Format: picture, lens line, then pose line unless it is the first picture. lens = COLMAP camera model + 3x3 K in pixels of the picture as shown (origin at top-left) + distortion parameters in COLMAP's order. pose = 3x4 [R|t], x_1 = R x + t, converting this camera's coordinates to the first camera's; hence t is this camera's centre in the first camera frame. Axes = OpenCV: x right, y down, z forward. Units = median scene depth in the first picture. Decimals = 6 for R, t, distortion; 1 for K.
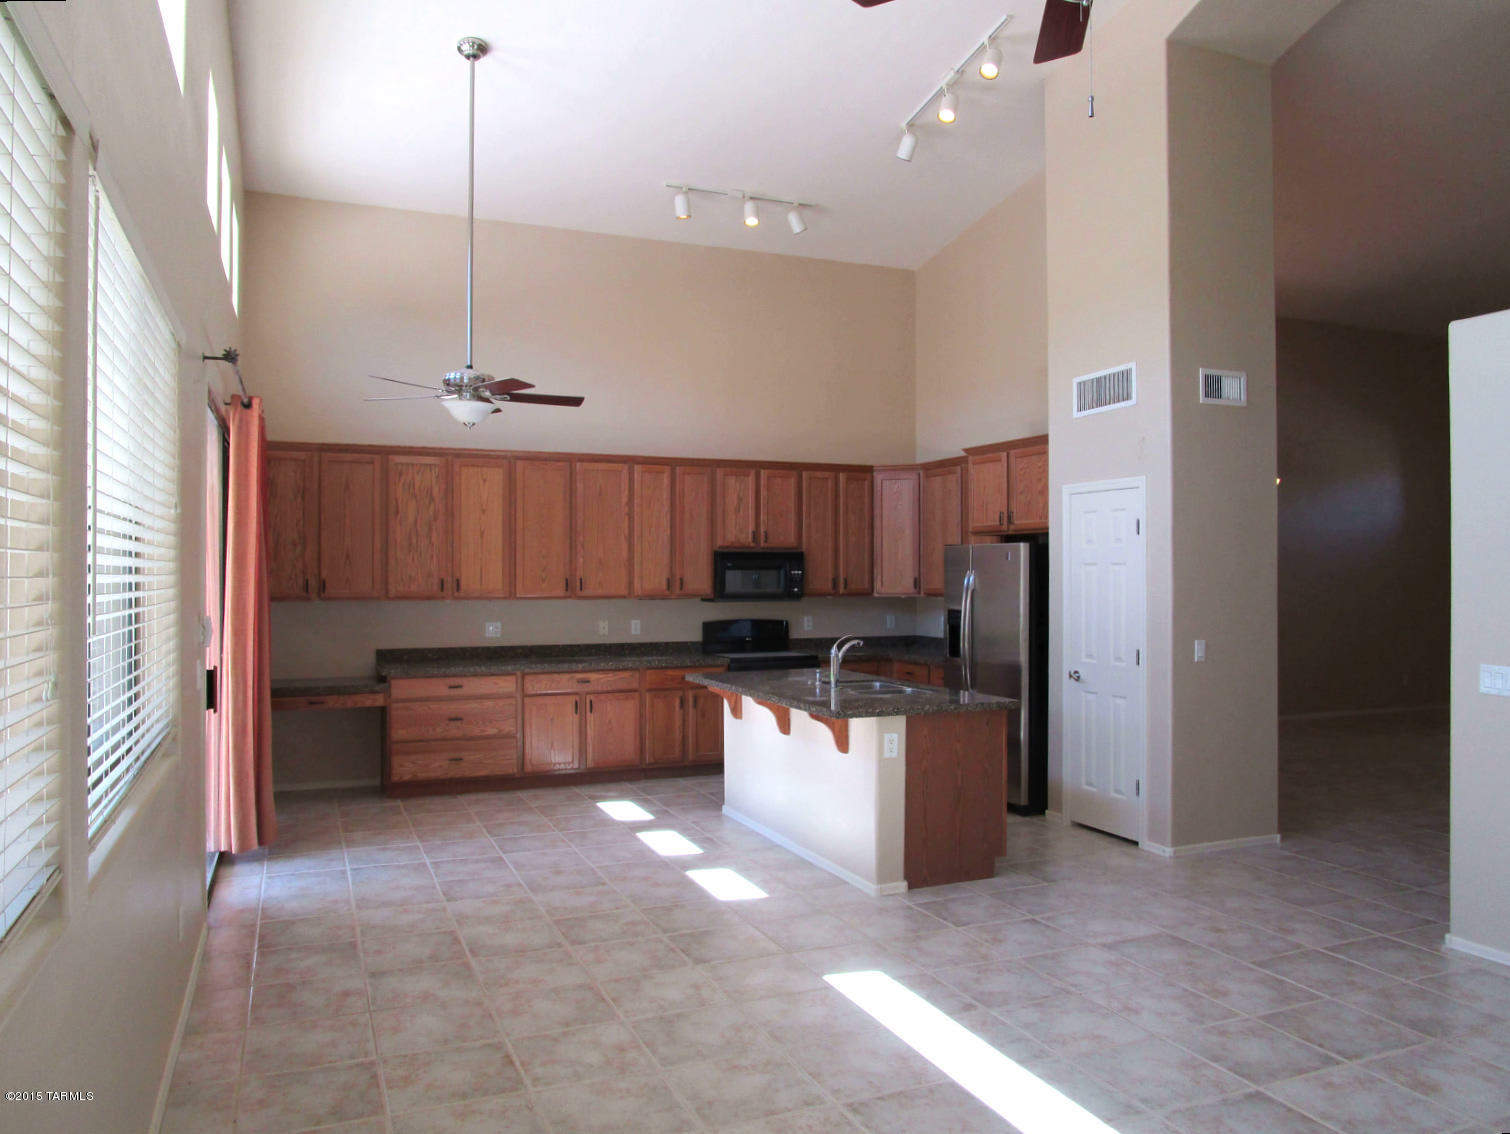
lens RADIAL K [[1085.0, 0, 751.8], [0, 1085.0, 569.8], [0, 0, 1]] dist [-0.024908, 0.009096]
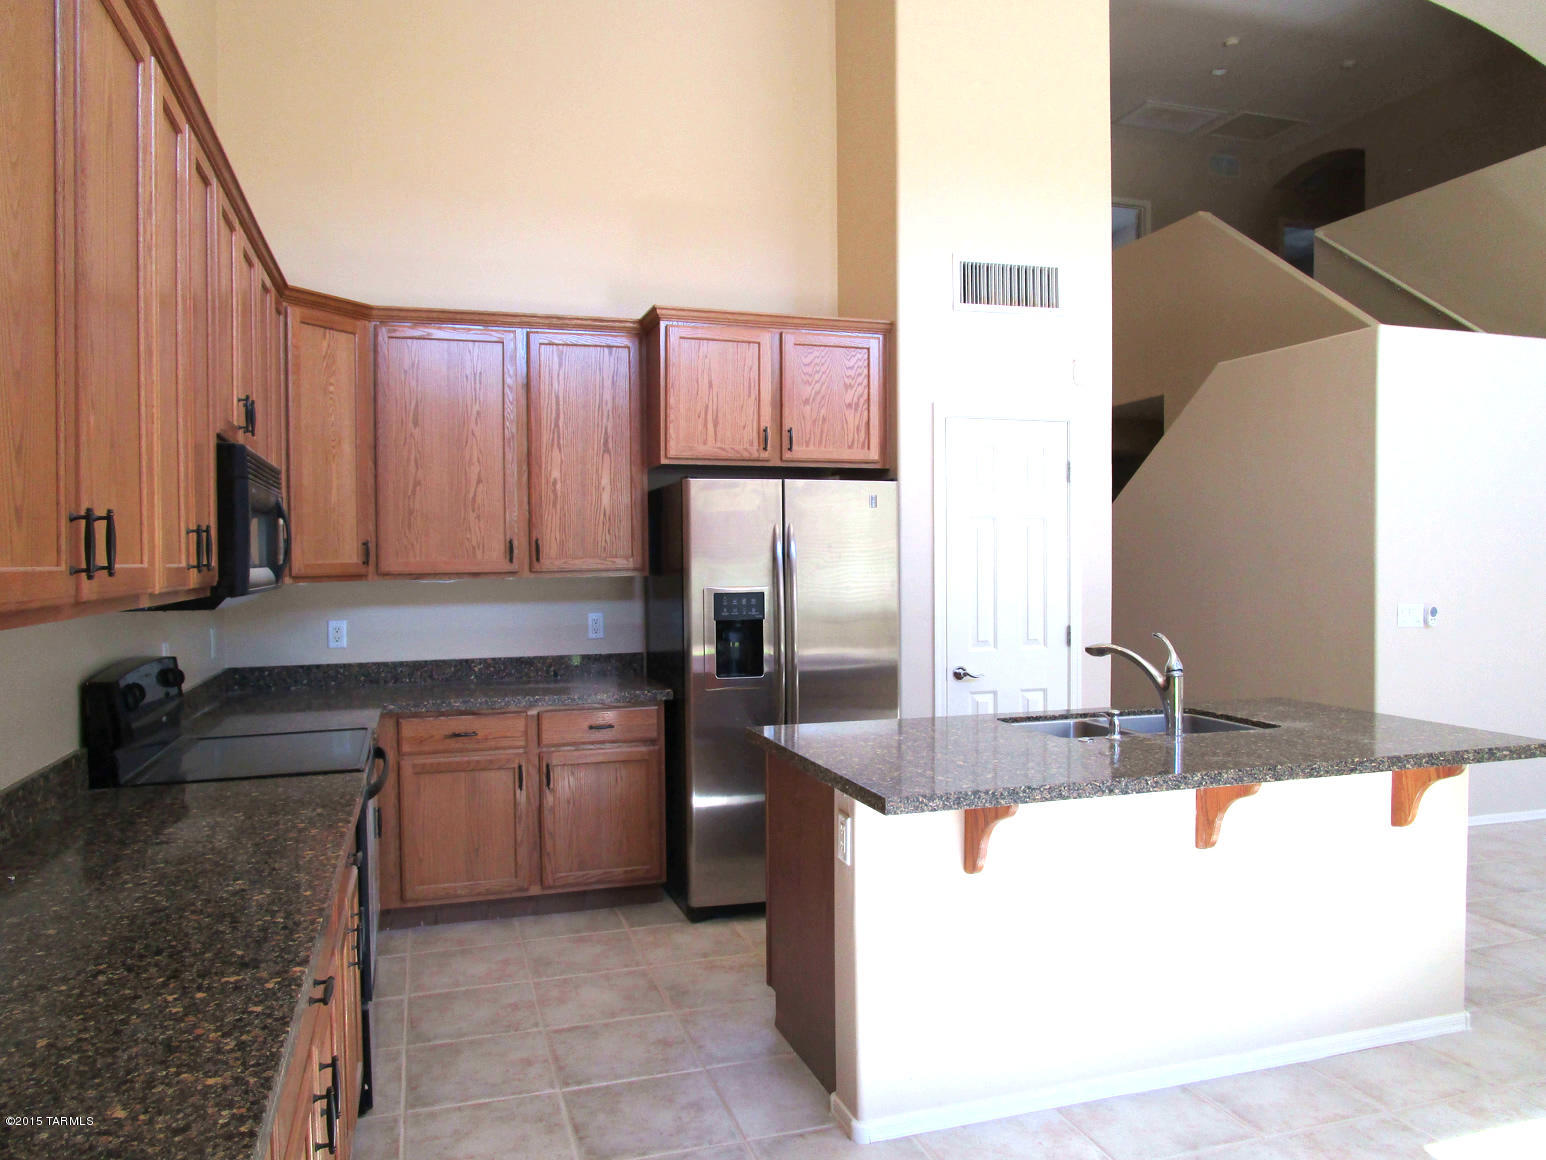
lens RADIAL K [[1110.9, 0, 770.3], [0, 1110.9, 571.0], [0, 0, 1]] dist [-0.024908, 0.009096]
pose [[0.087809, -0.016751, 0.995996, -0.453619], [0.003314, 0.999858, 0.016524, 0.018382], [-0.996132, 0.001850, 0.087852, 1.098765]]
